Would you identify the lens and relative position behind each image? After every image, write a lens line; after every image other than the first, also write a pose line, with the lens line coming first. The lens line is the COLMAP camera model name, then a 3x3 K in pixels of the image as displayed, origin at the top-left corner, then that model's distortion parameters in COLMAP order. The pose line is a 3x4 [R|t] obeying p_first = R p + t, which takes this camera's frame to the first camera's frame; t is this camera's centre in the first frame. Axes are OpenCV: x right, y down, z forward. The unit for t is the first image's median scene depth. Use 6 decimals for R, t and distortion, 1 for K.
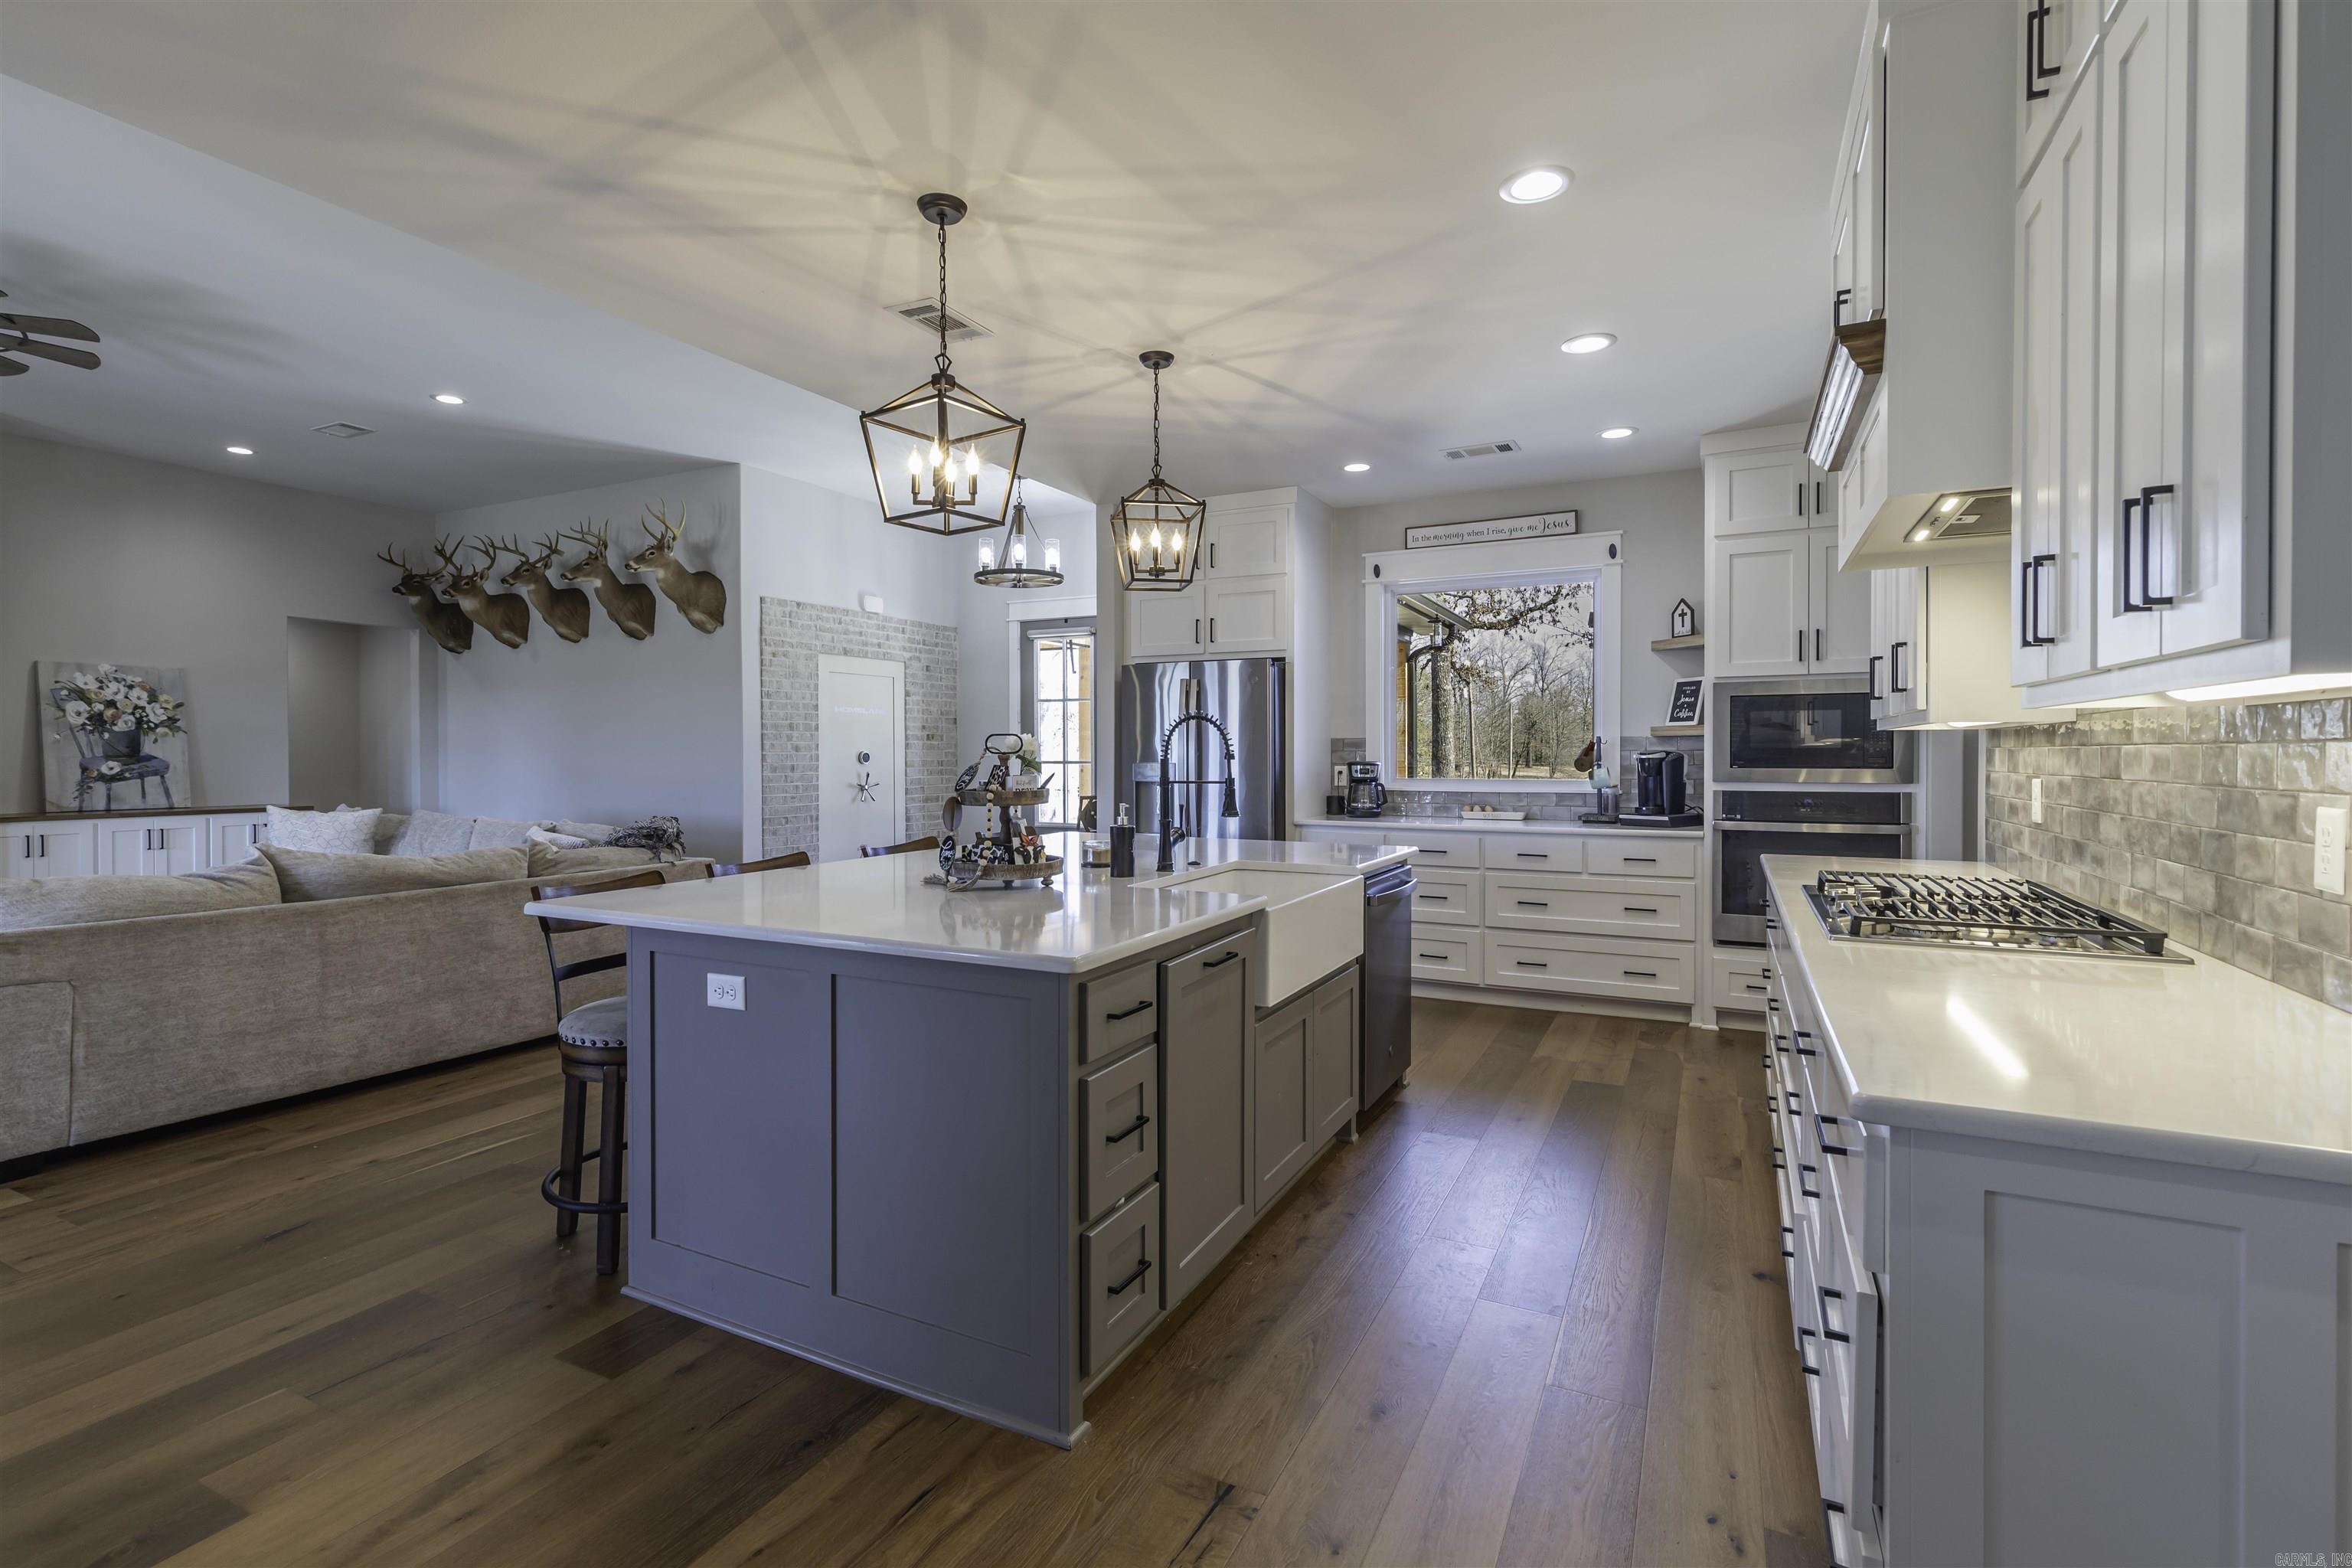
lens RADIAL K [[1075.4, 0, 1170.3], [0, 1075.4, 765.3], [0, 0, 1]] dist [0.010652, -0.005060]
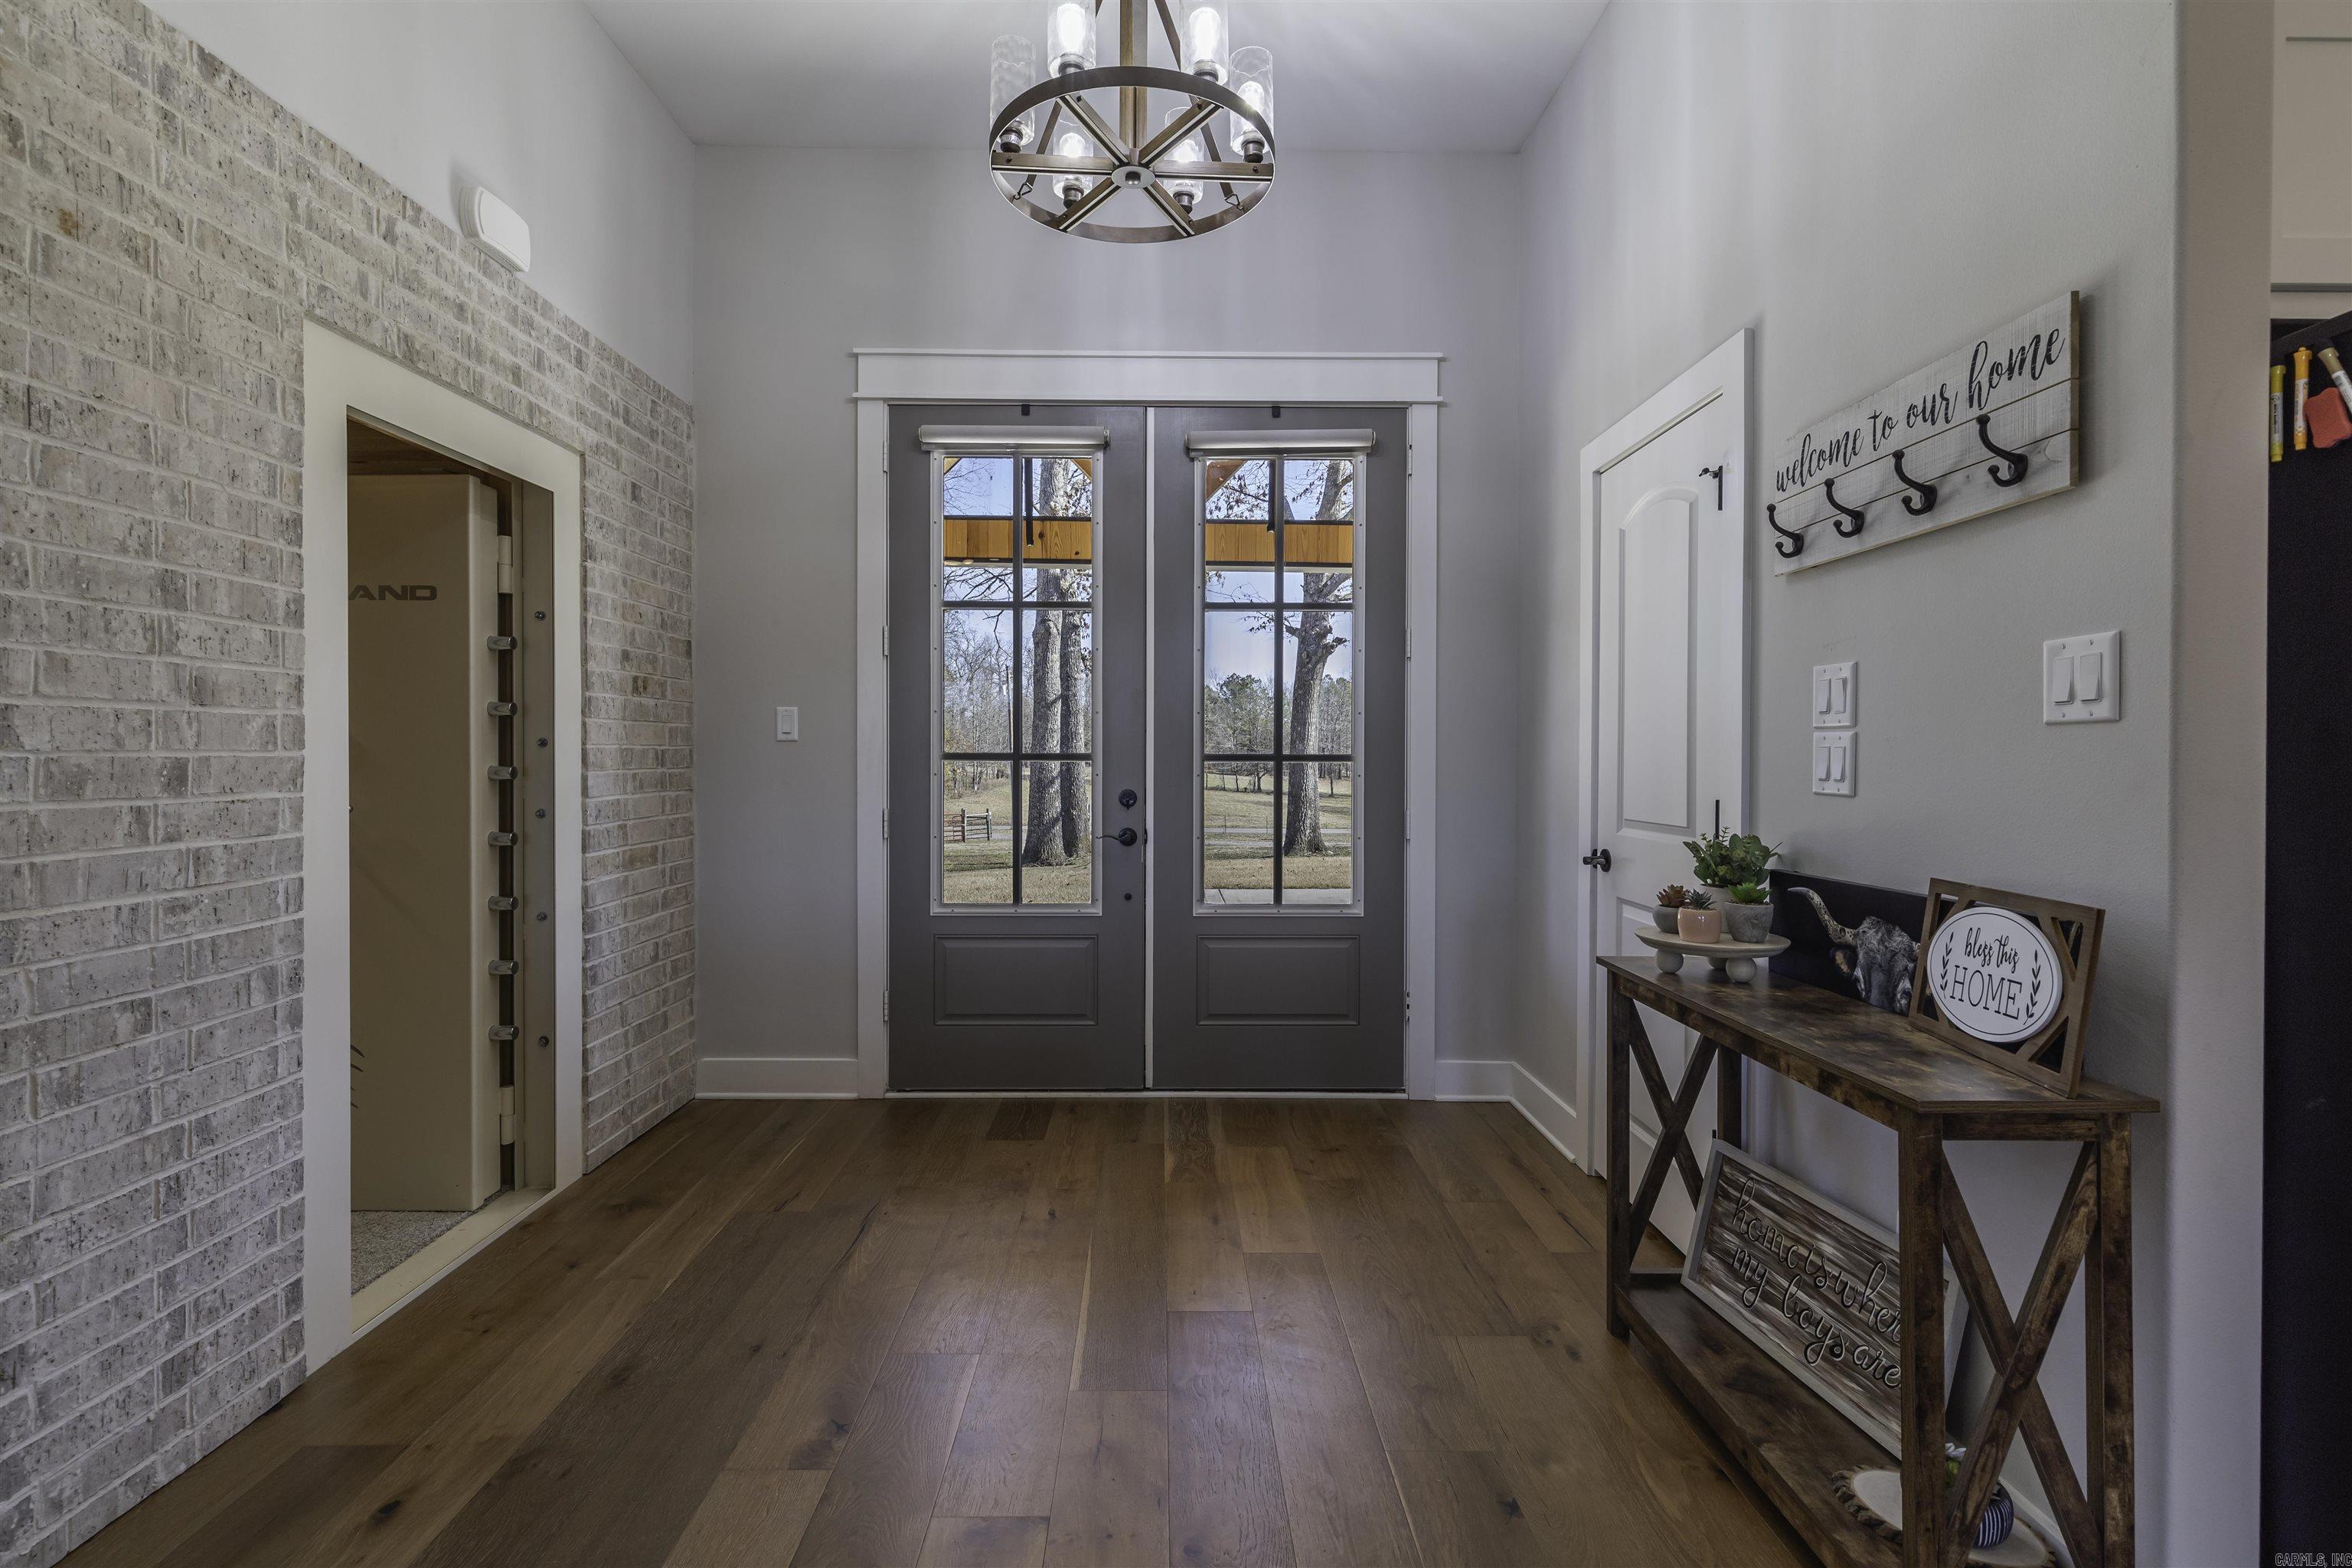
lens RADIAL K [[1075.4, 0, 1170.5], [0, 1075.4, 762.8], [0, 0, 1]] dist [0.010652, -0.005060]
pose [[0.893824, 0.000675, 0.448417, -0.342947], [0.000185, 0.999998, -0.001874, 0.000642], [-0.448417, 0.001758, 0.893823, 0.907373]]
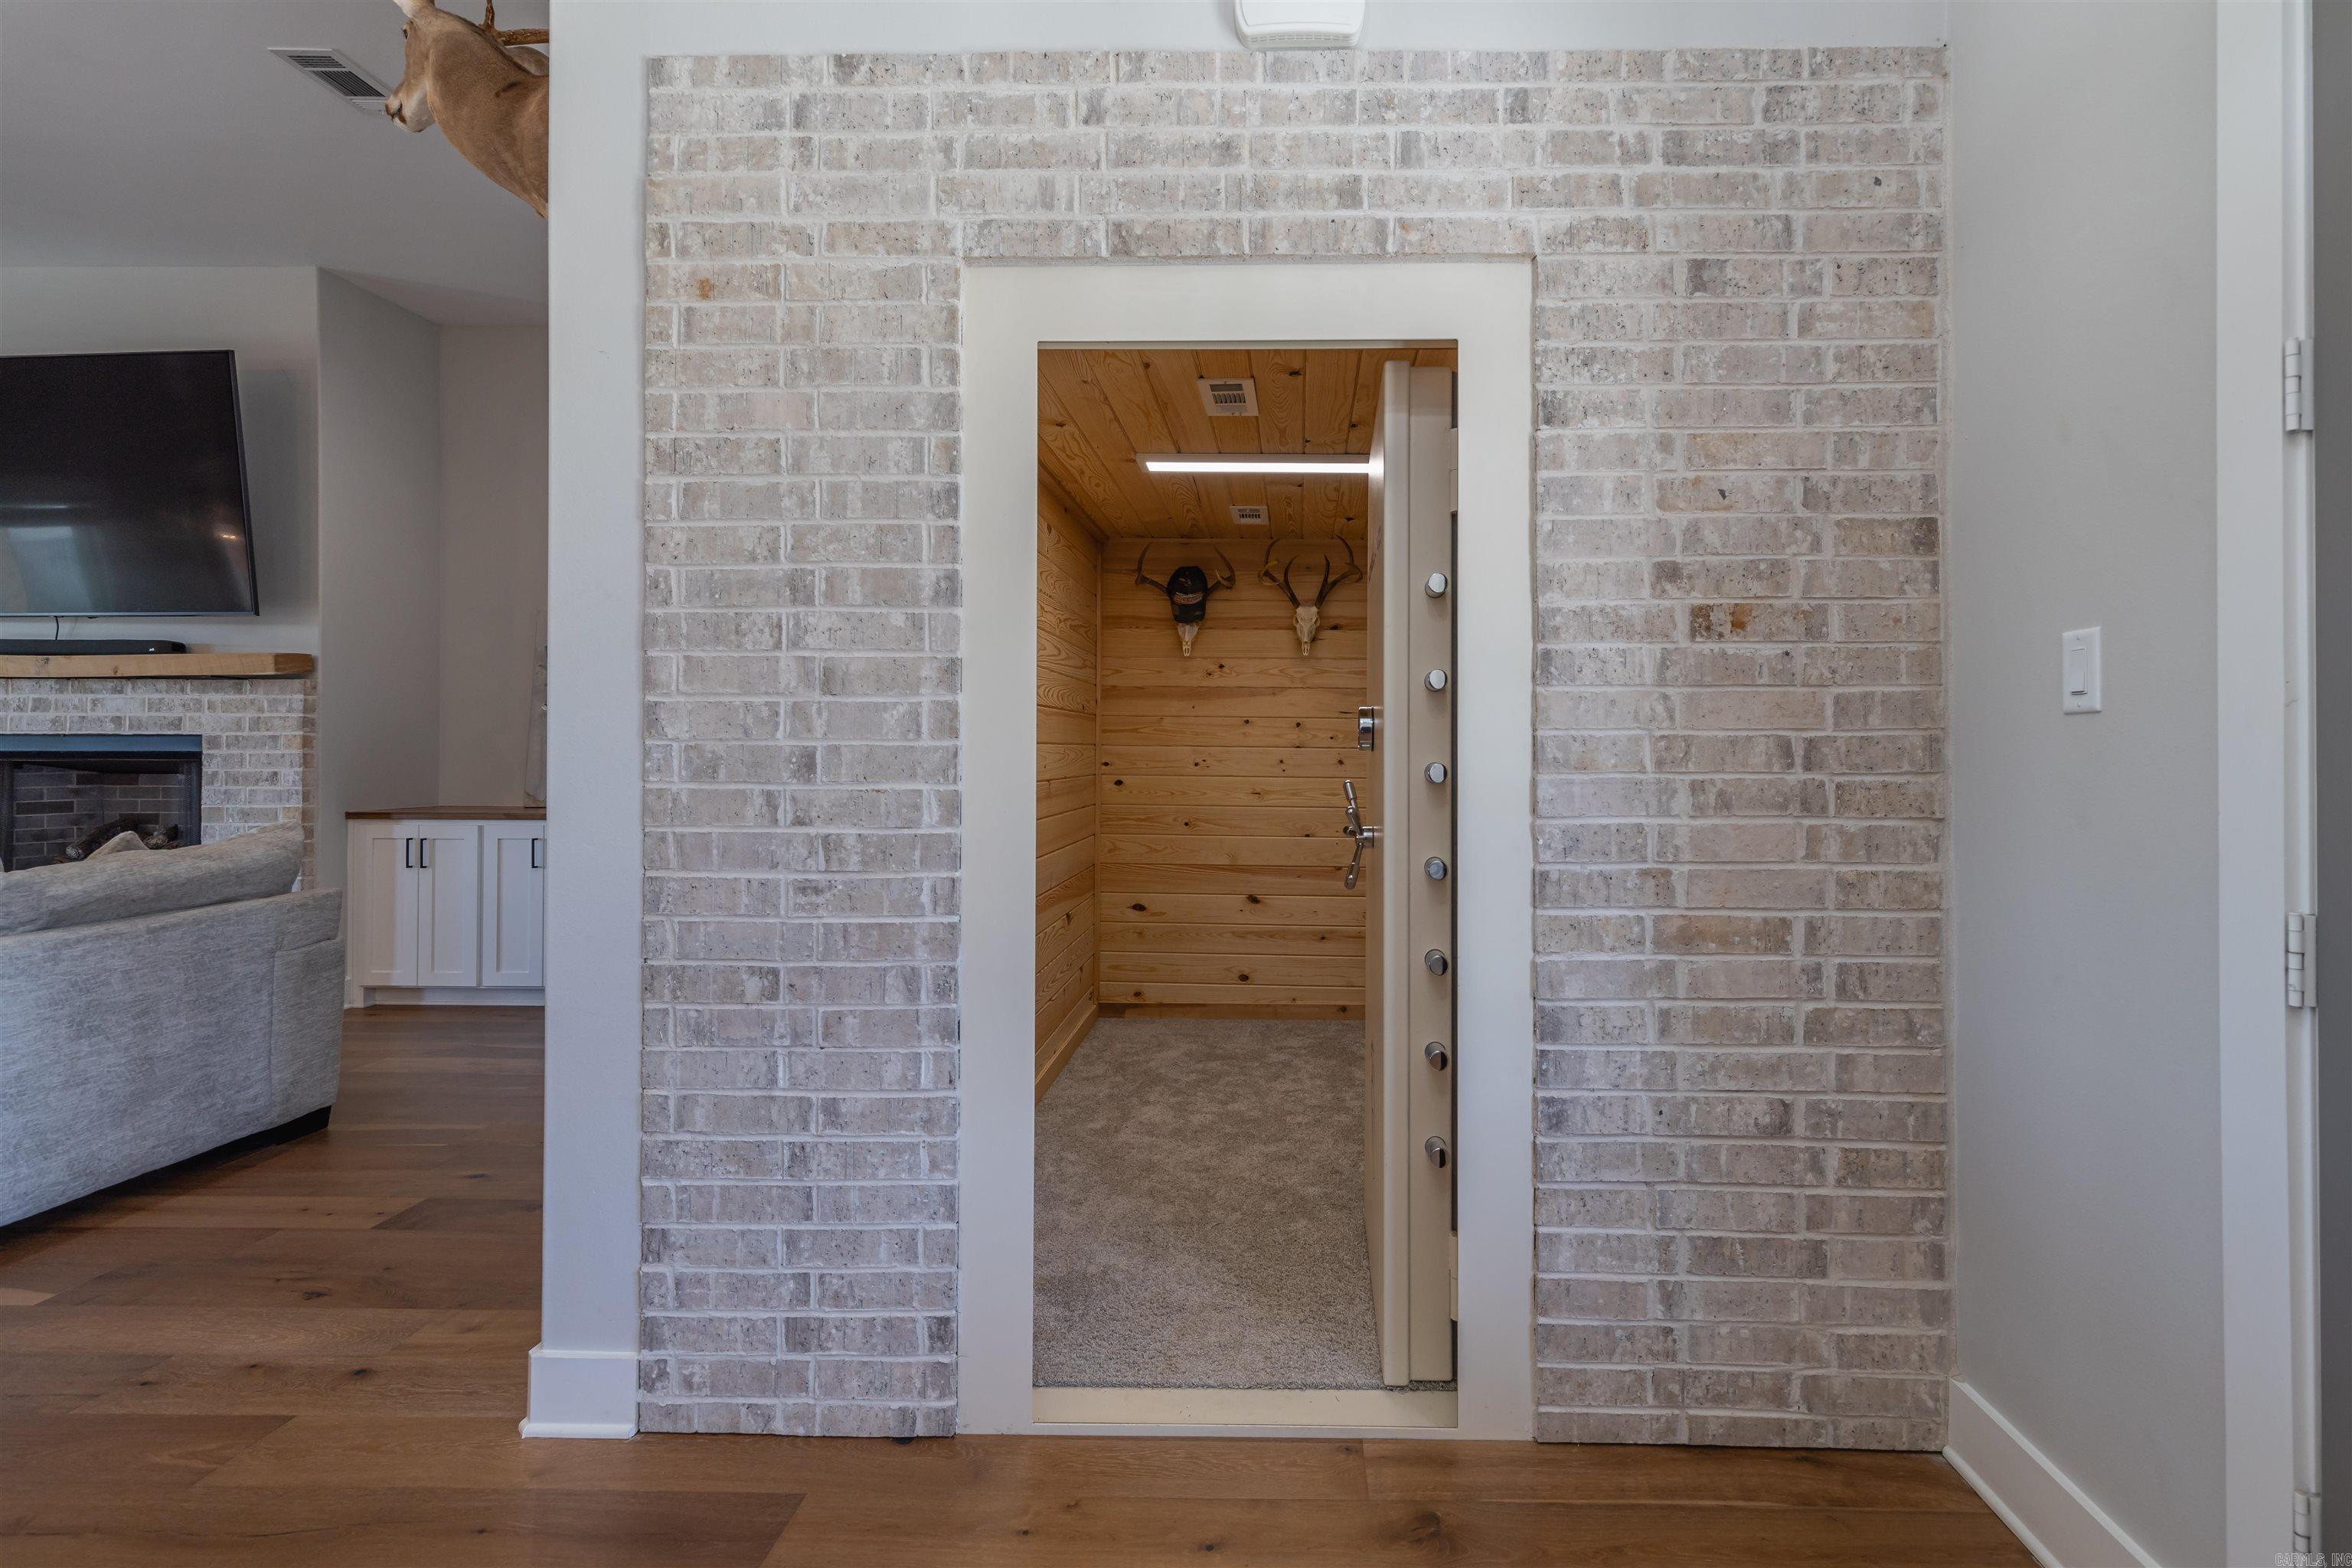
lens RADIAL K [[1113.9, 0, 1257.9], [0, 1113.9, 744.0], [0, 0, 1]] dist [0.003698, 0.000679]
pose [[0.427508, -0.002582, -0.904008, -0.112824], [-0.013518, 0.999866, -0.009249, -0.000693], [0.903910, 0.016174, 0.427416, 1.267026]]
